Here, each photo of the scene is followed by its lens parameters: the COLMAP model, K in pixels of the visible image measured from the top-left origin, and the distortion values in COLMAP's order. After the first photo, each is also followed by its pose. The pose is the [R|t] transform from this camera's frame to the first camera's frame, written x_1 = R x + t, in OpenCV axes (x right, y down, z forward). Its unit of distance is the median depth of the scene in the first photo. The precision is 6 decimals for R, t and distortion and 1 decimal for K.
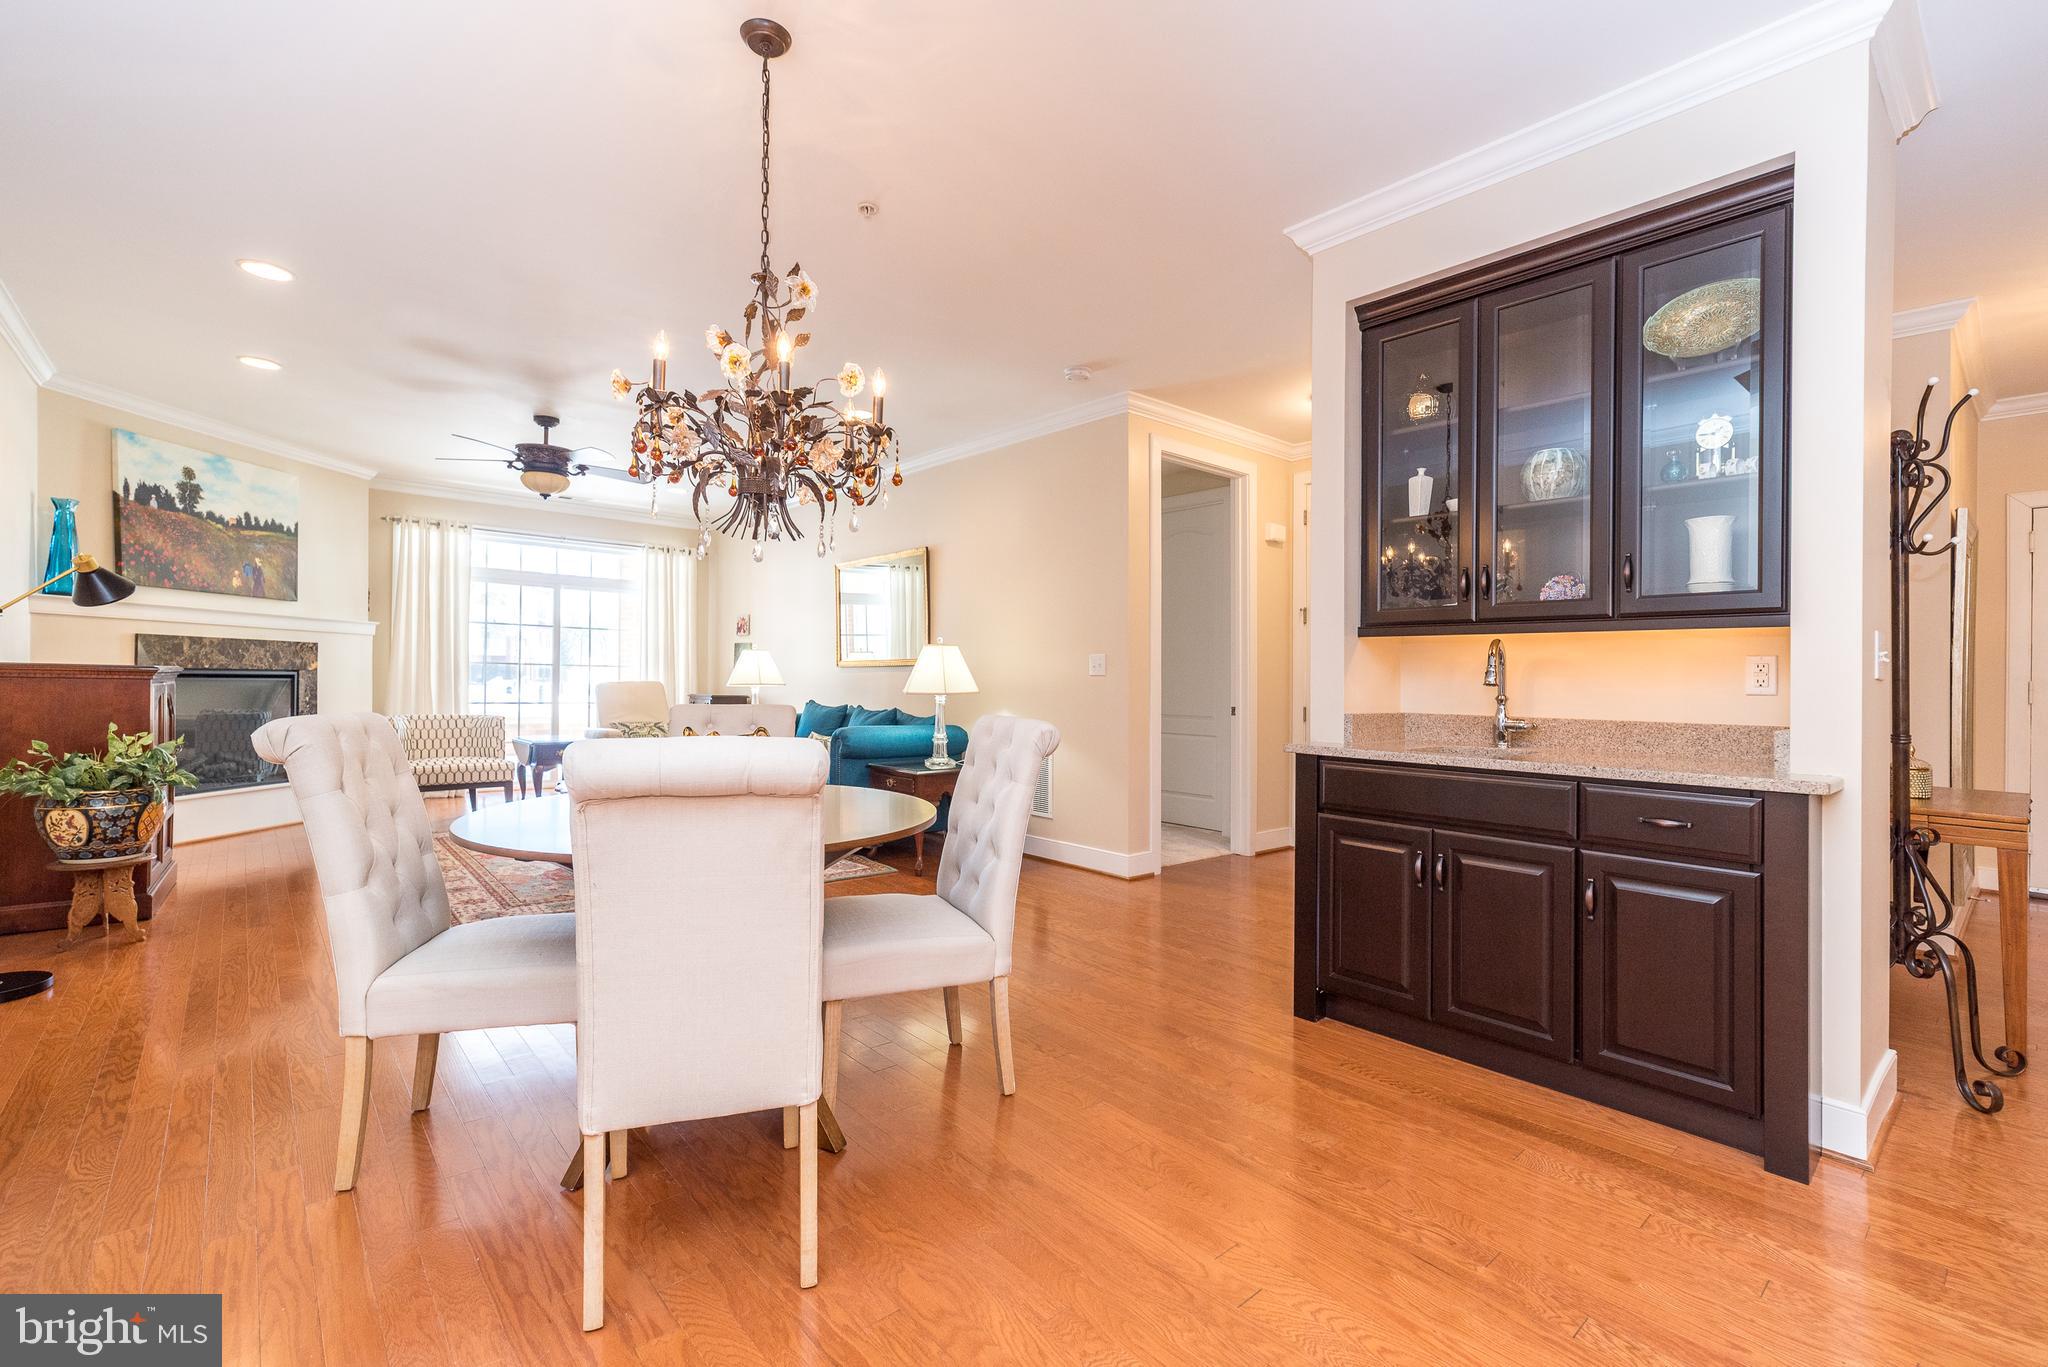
lens RADIAL K [[905.7, 0, 1033.1], [0, 905.7, 659.7], [0, 0, 1]] dist [0.006132, 0.000402]
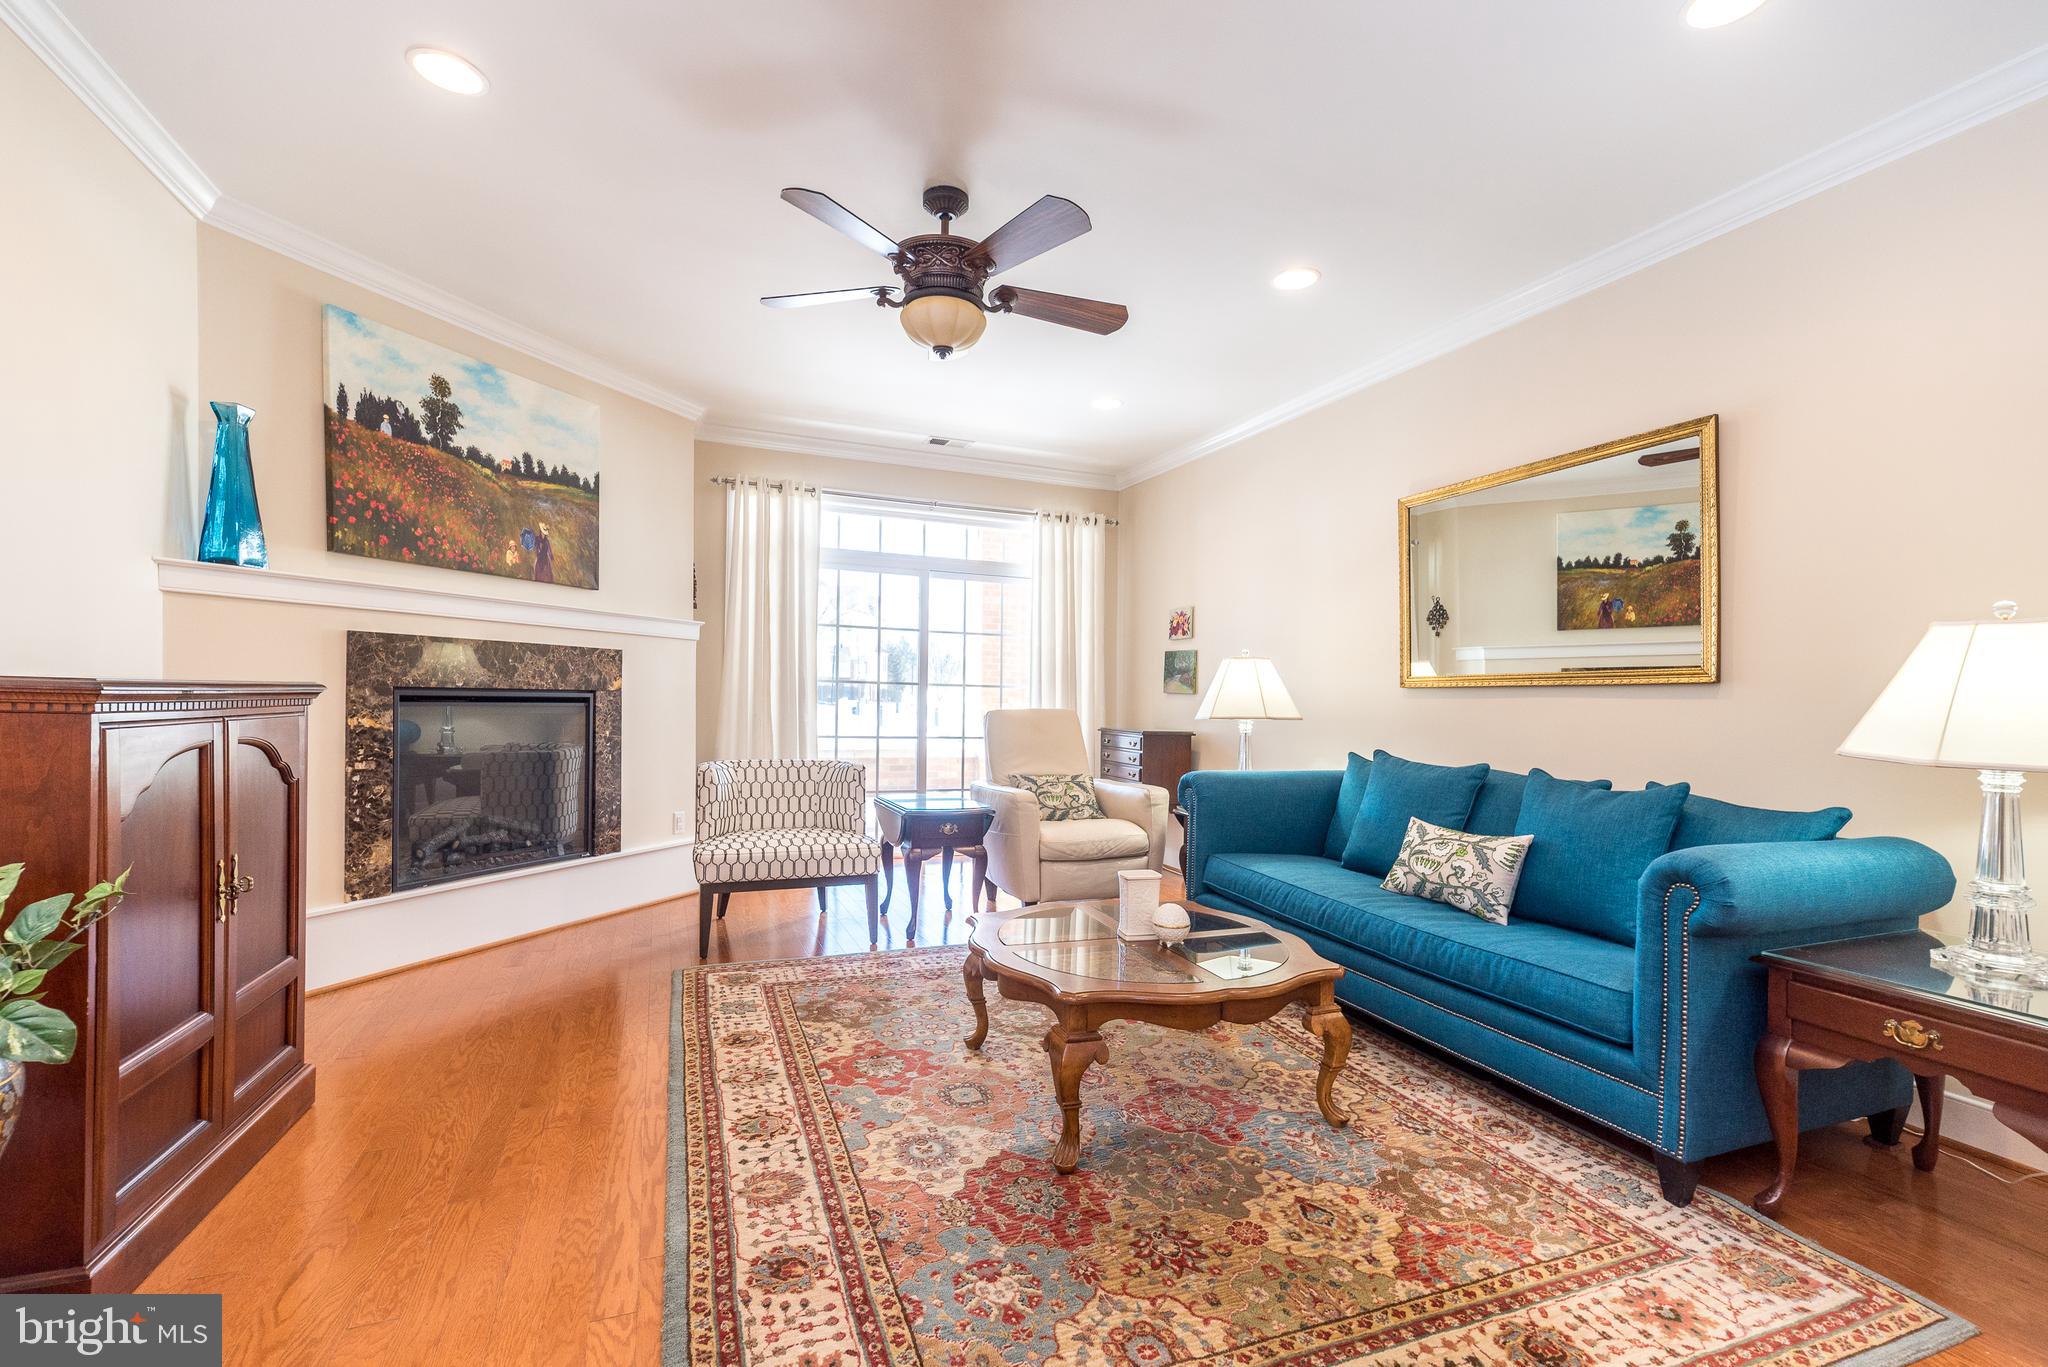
lens RADIAL K [[896.0, 0, 1024.1], [0, 896.0, 677.2], [0, 0, 1]] dist [0.008945, 0.000330]
pose [[0.944725, -0.001351, -0.327861, -0.305319], [-0.000226, 0.999989, -0.004772, 0.005151], [0.327863, 0.004583, 0.944714, 0.499952]]
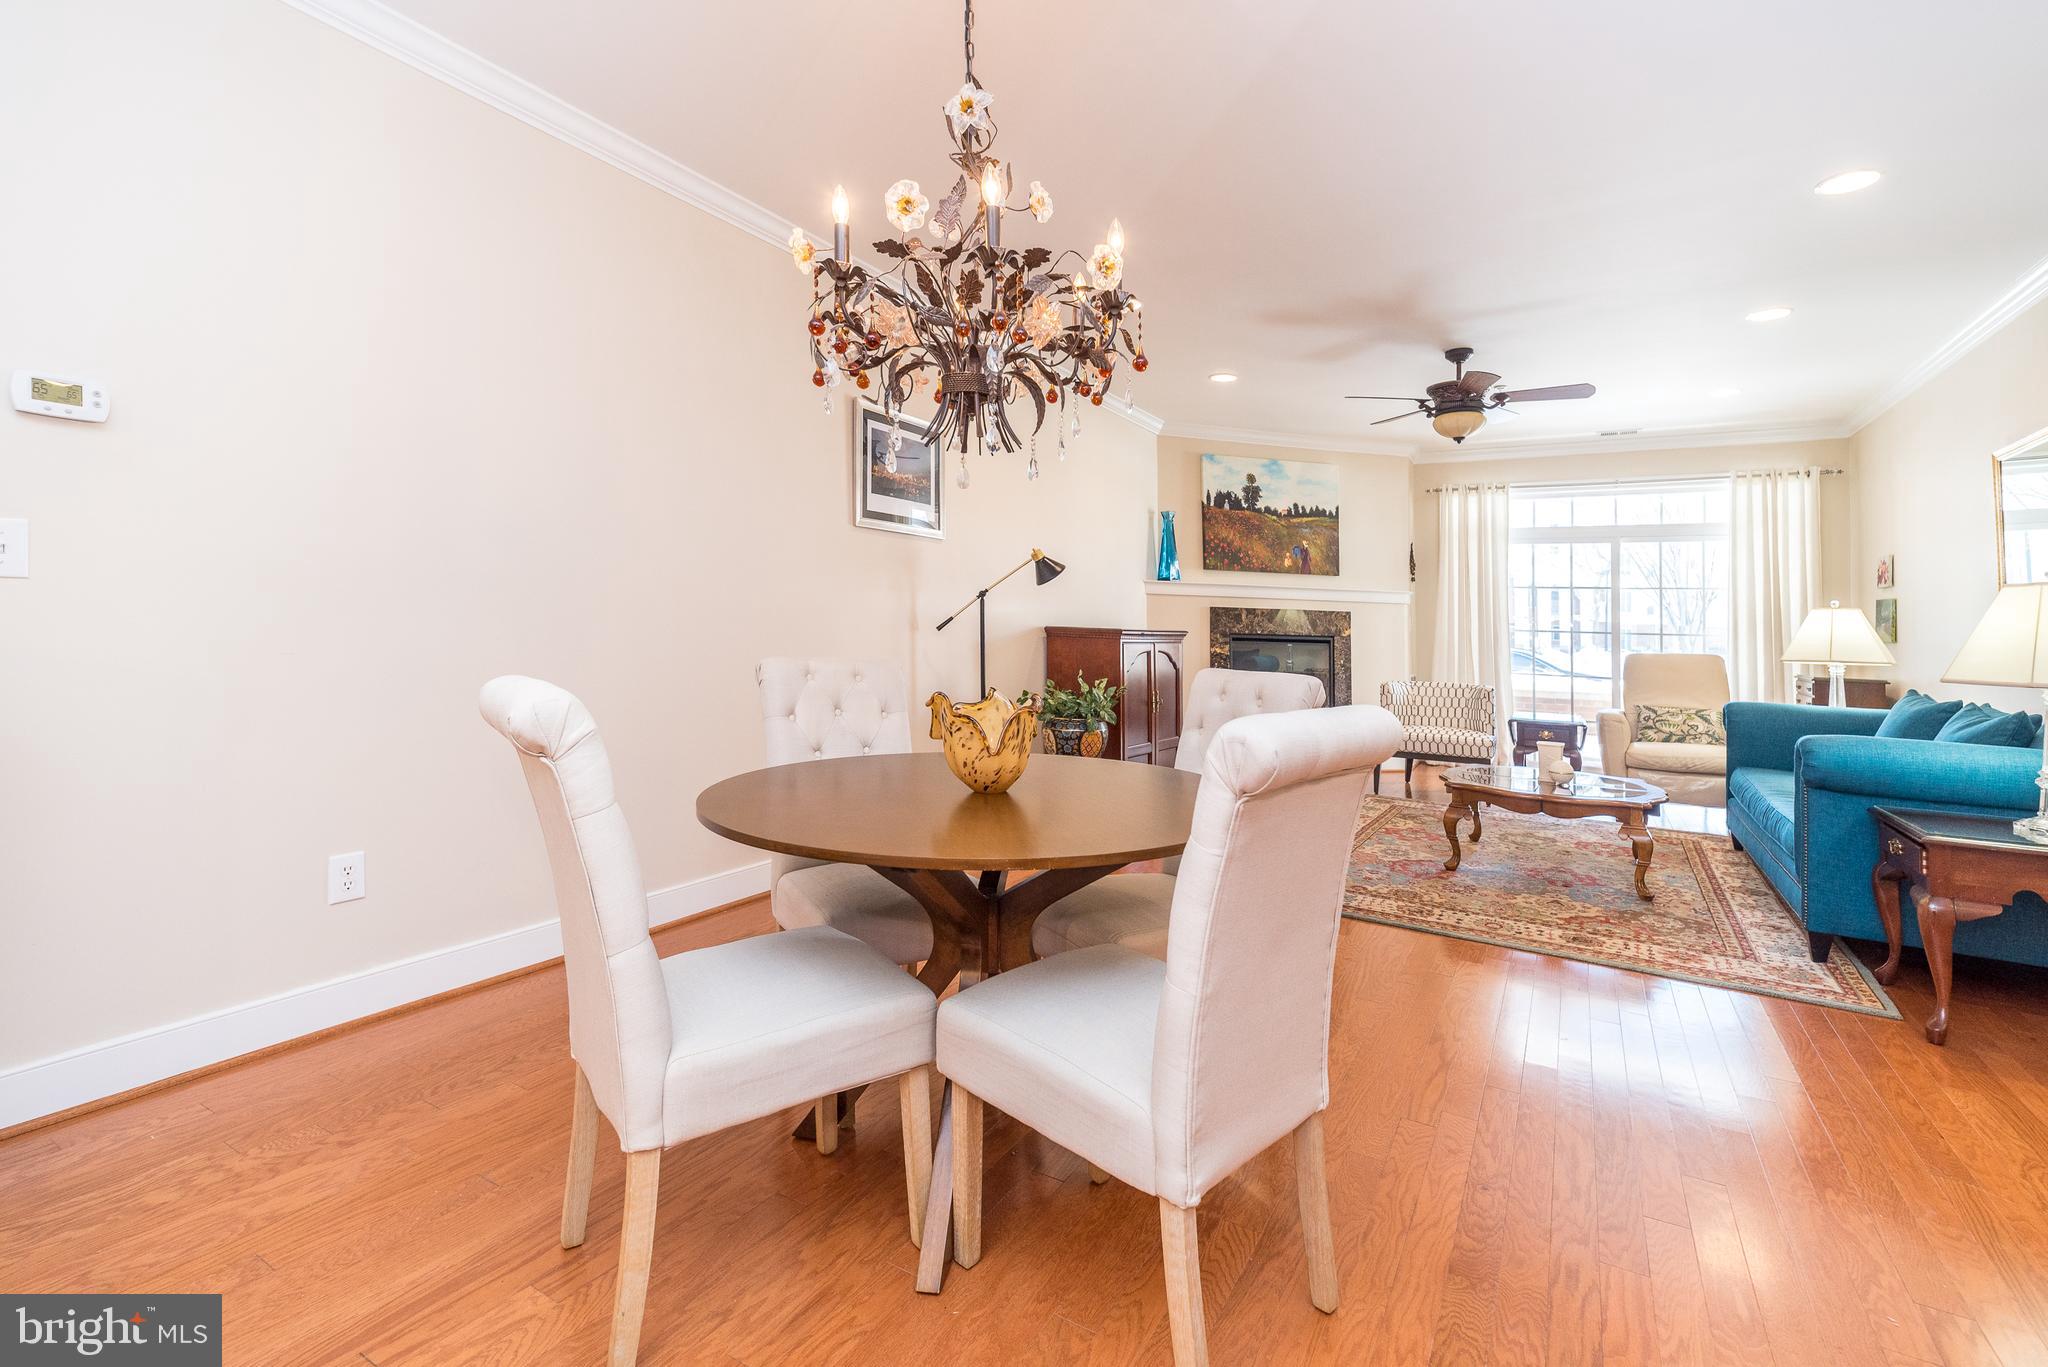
lens RADIAL K [[920.6, 0, 1027.7], [0, 920.6, 613.6], [0, 0, 1]] dist [0.001424, 0.000198]
pose [[0.305105, -0.021456, -0.952077, 0.173012], [0.000020, 0.999746, -0.022524, 0.009689], [0.952319, 0.006853, 0.305028, 0.301293]]
